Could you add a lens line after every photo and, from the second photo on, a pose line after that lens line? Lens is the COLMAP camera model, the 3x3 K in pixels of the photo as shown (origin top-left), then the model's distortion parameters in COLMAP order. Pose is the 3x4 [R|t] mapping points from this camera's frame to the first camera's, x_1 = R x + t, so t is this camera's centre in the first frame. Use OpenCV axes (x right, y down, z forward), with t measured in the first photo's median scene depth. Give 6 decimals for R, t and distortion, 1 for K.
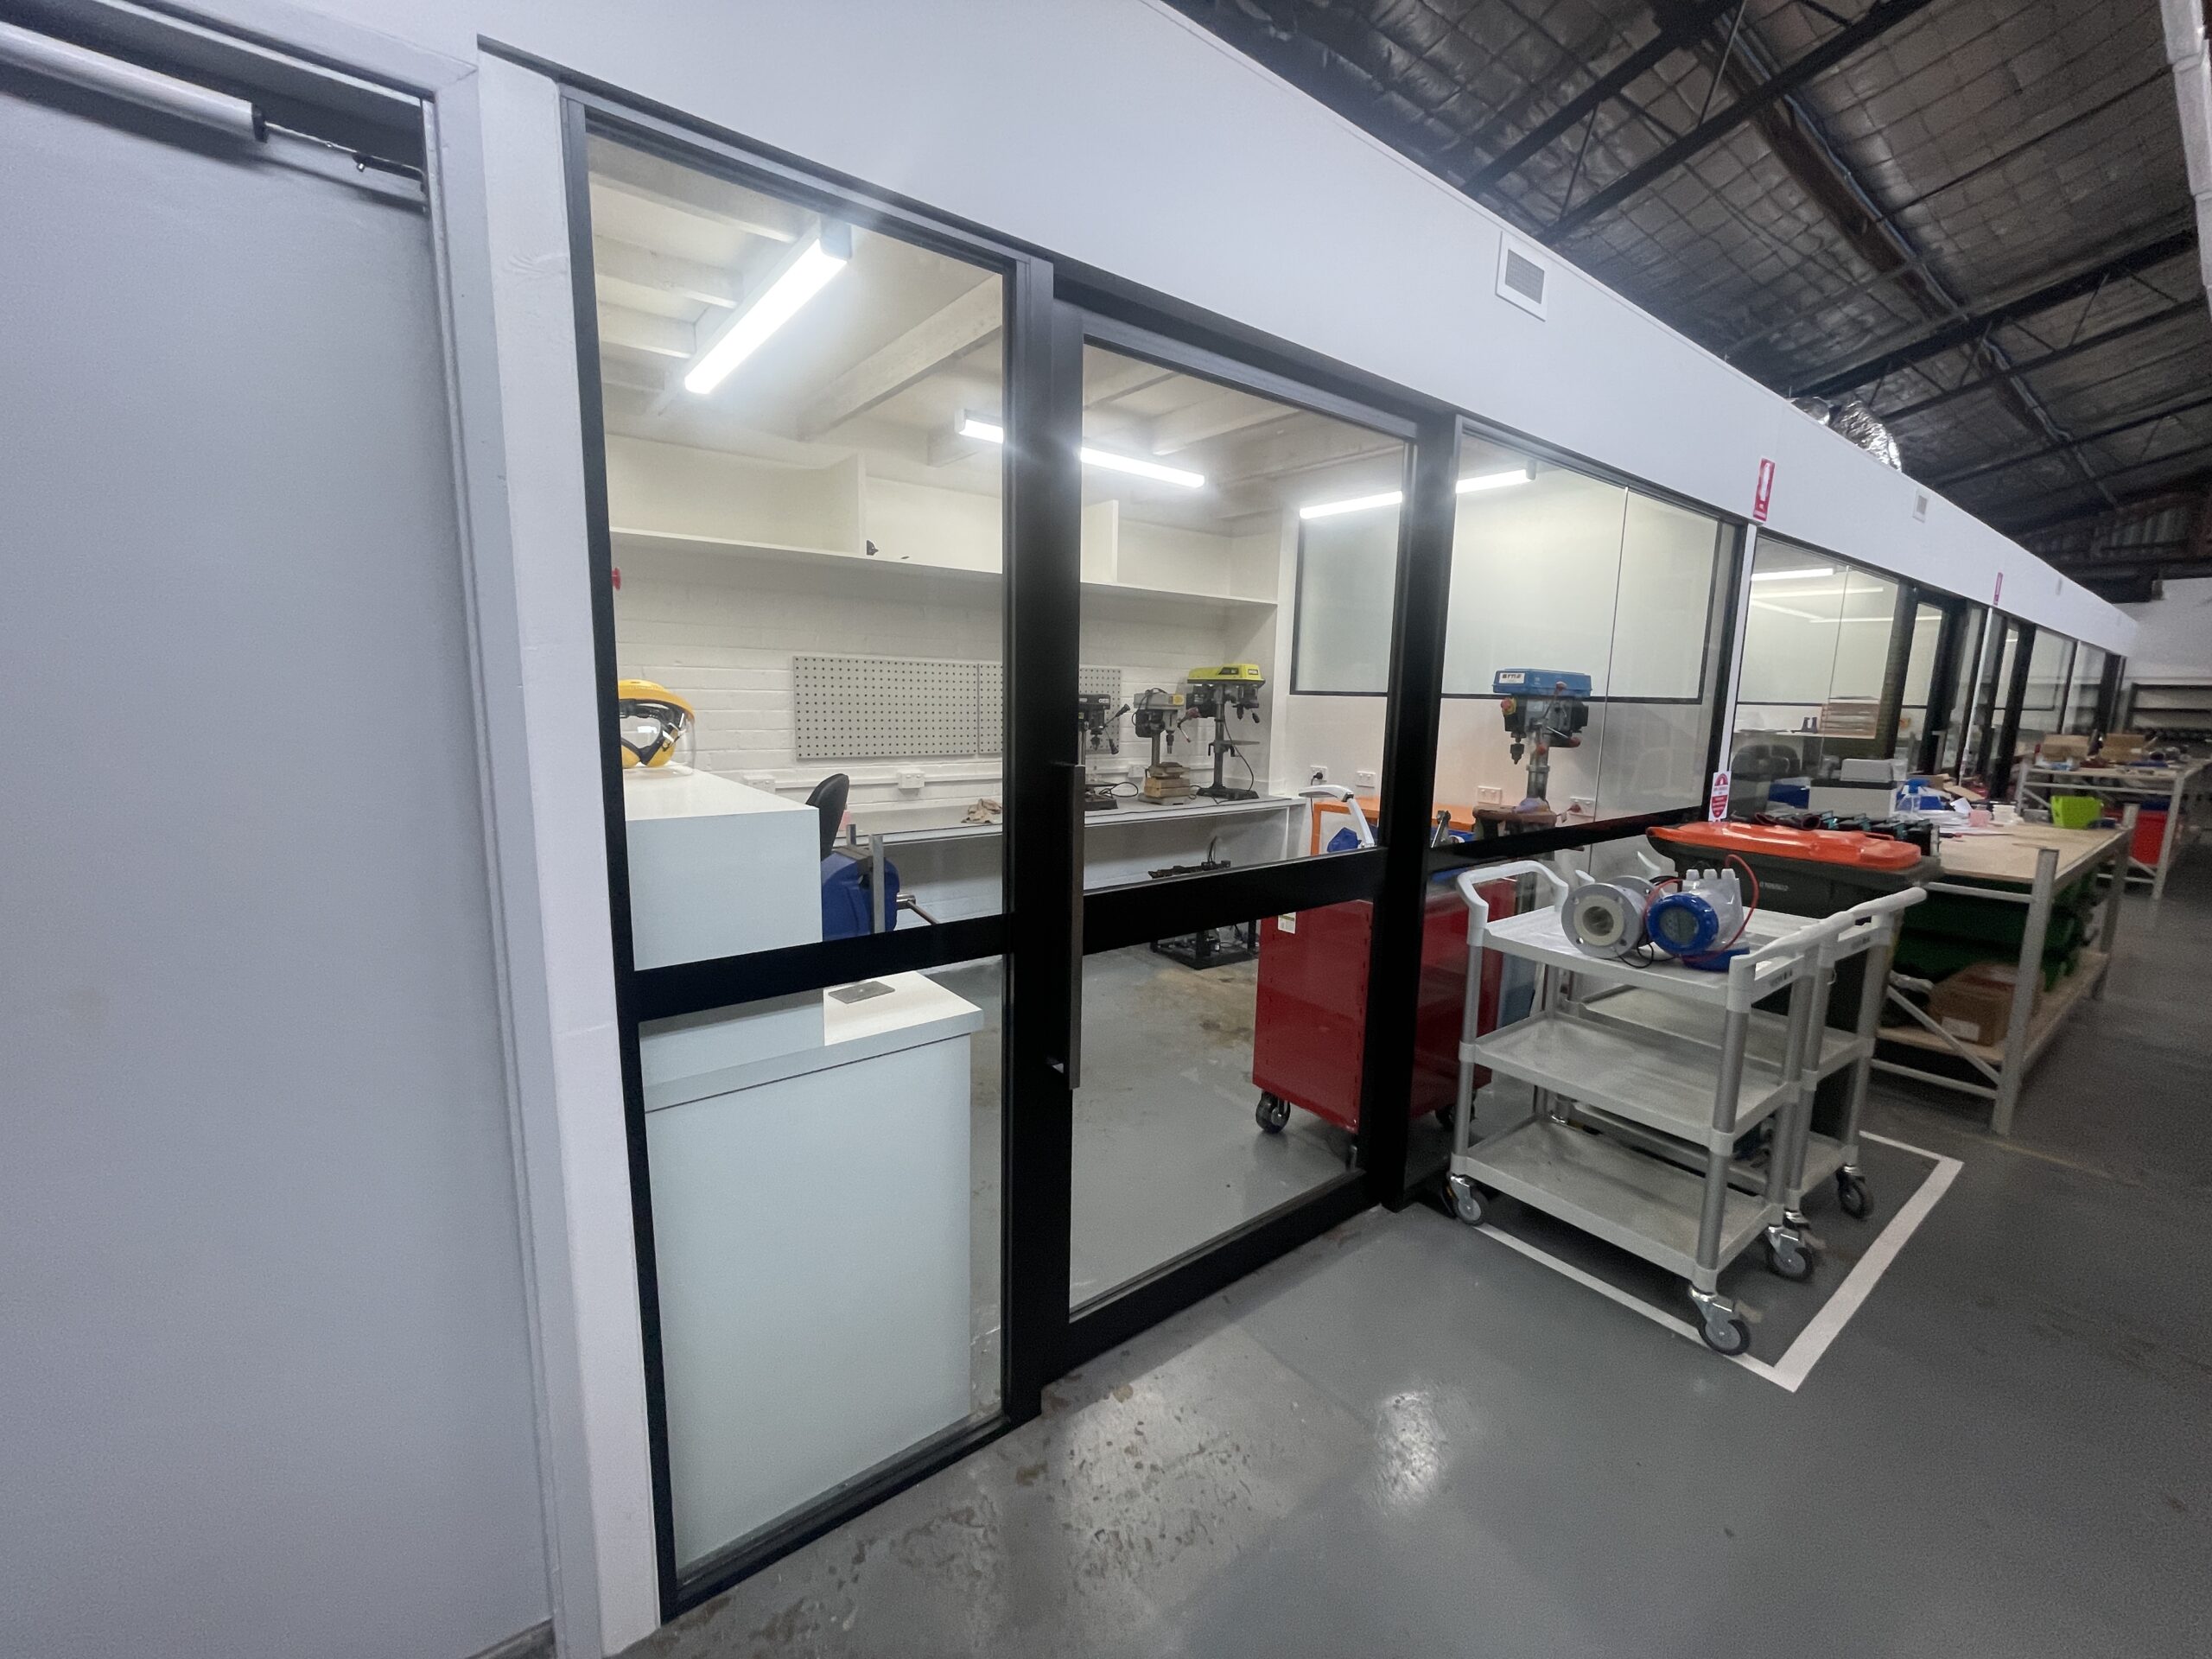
lens RADIAL K [[890.5, 0, 1107.7], [0, 890.5, 820.6], [0, 0, 1]] dist [-0.007991, 0.000859]
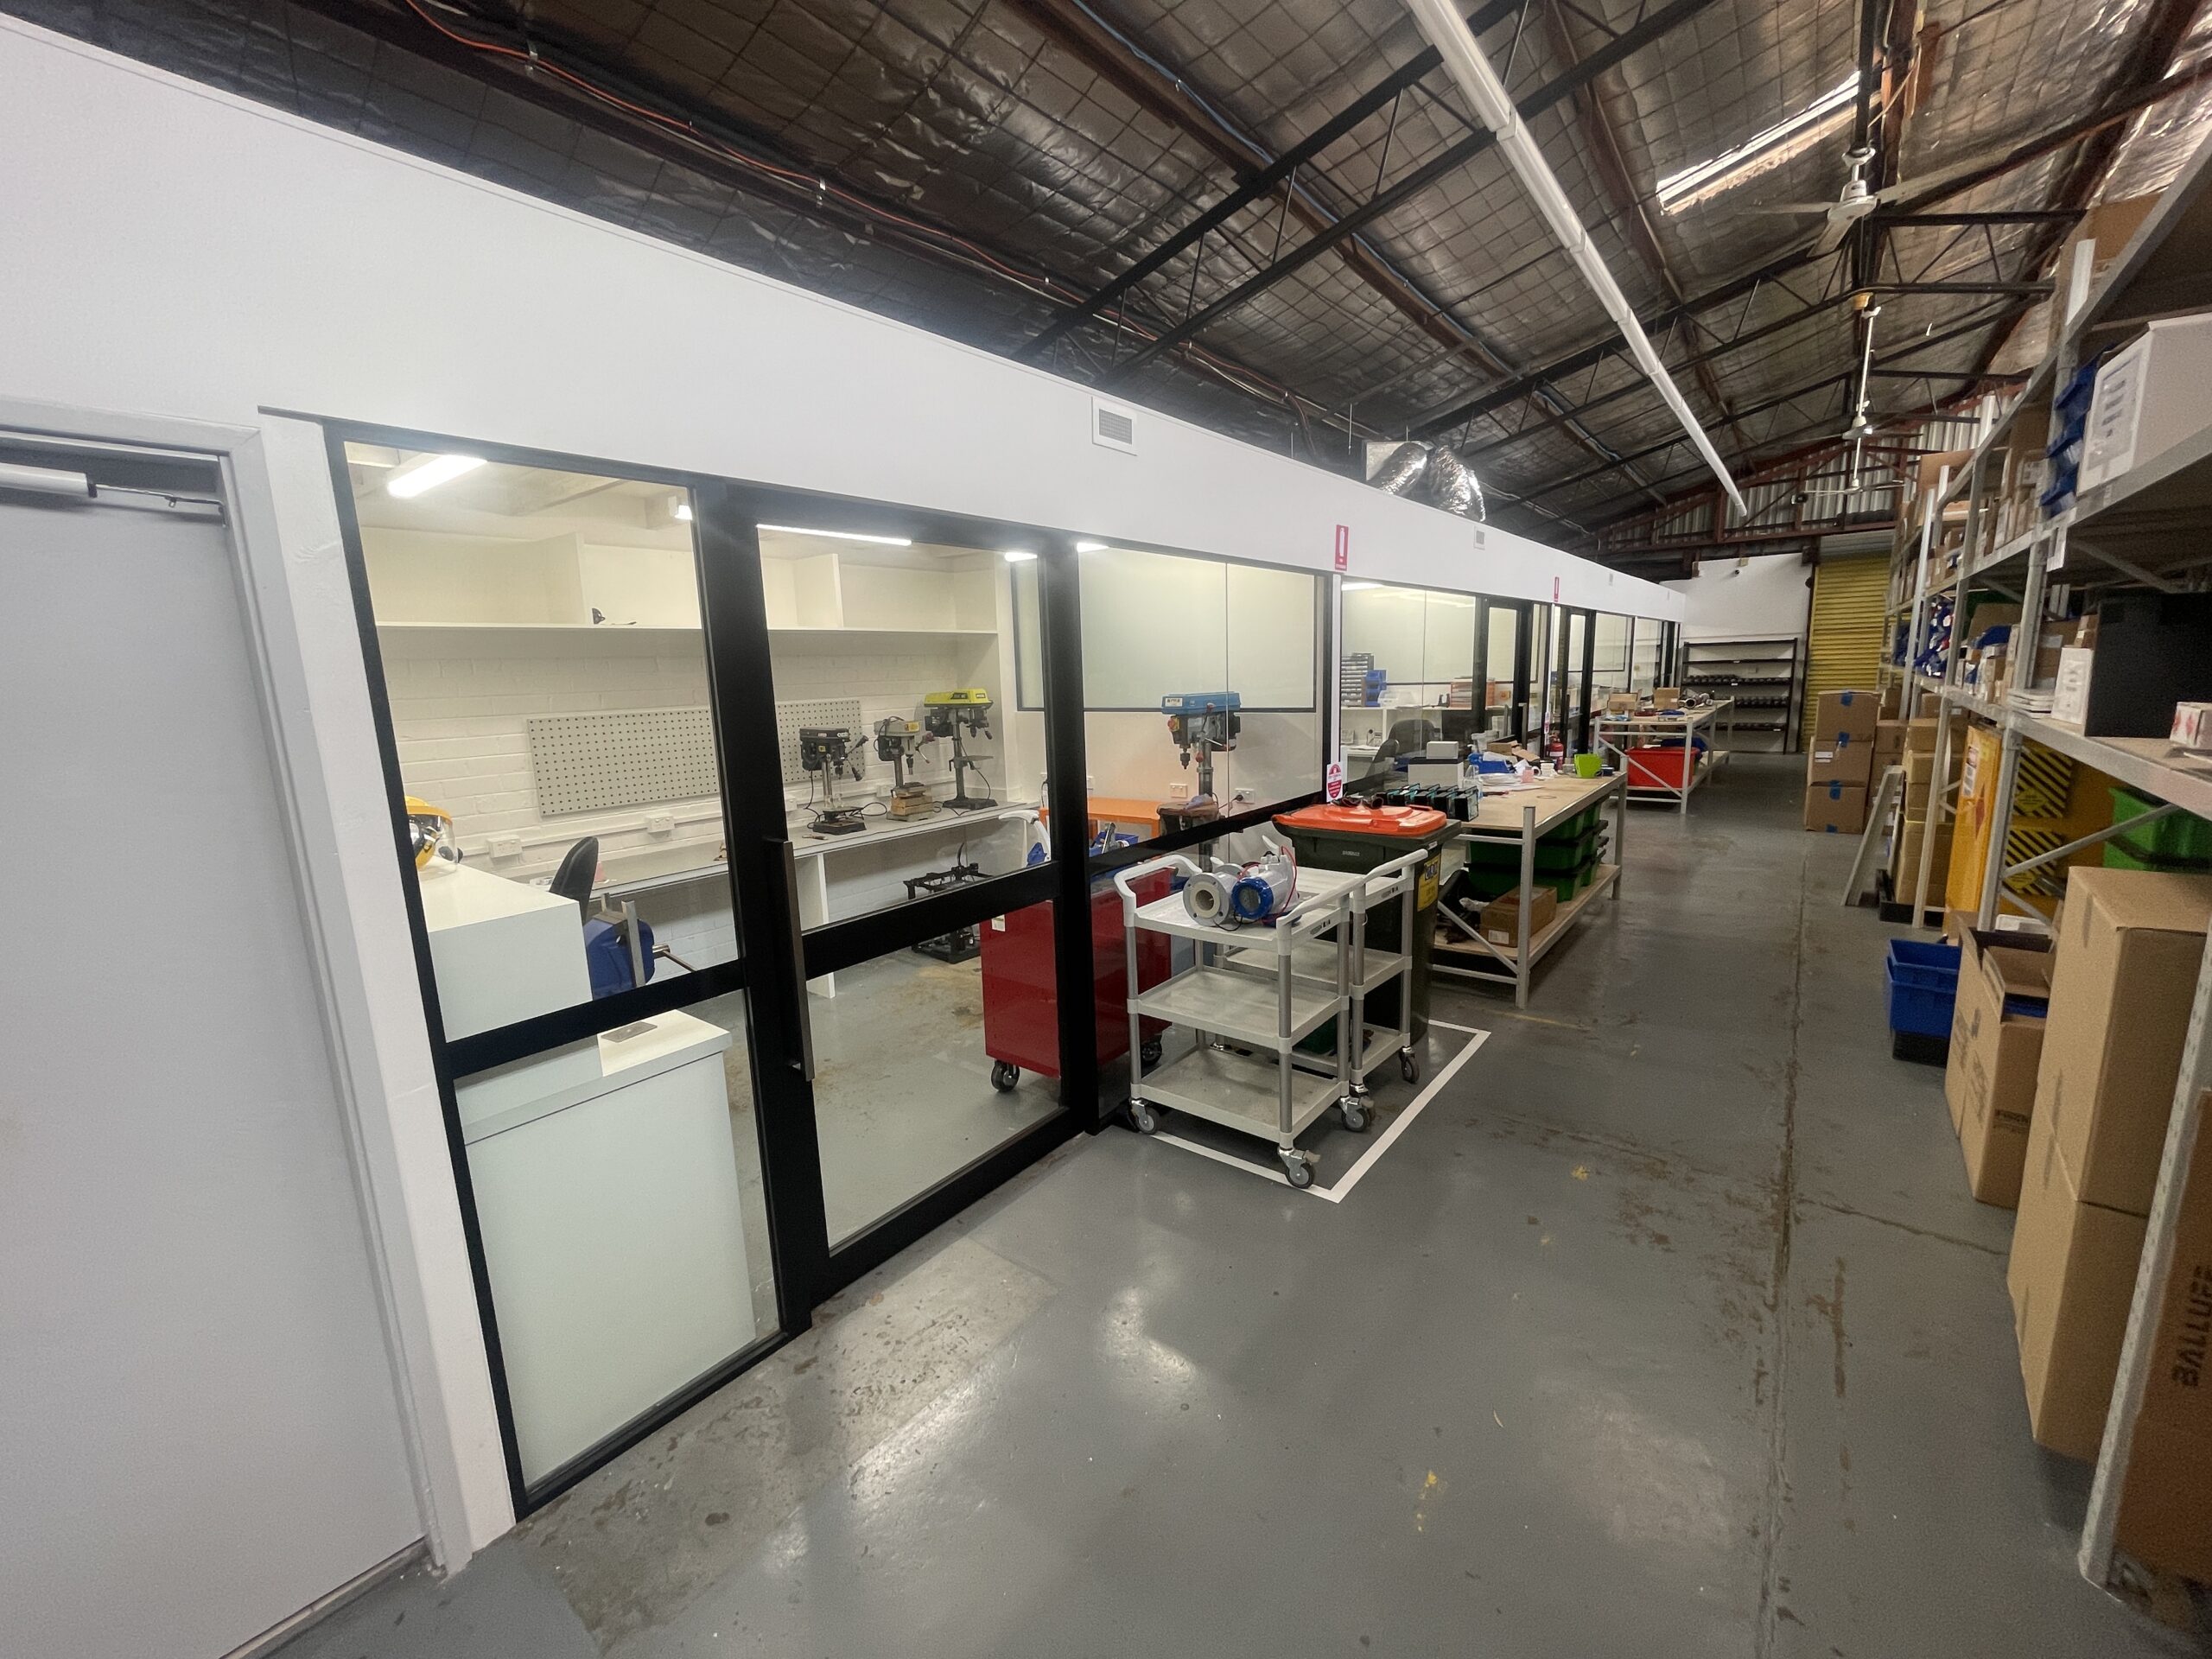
lens RADIAL K [[890.5, 0, 1107.7], [0, 890.5, 820.6], [0, 0, 1]] dist [-0.007991, 0.000859]
pose [[0.967730, -0.094950, 0.233418, 0.069161], [0.090093, 0.995438, 0.031404, -0.050824], [-0.235335, -0.009361, 0.971869, -0.232343]]
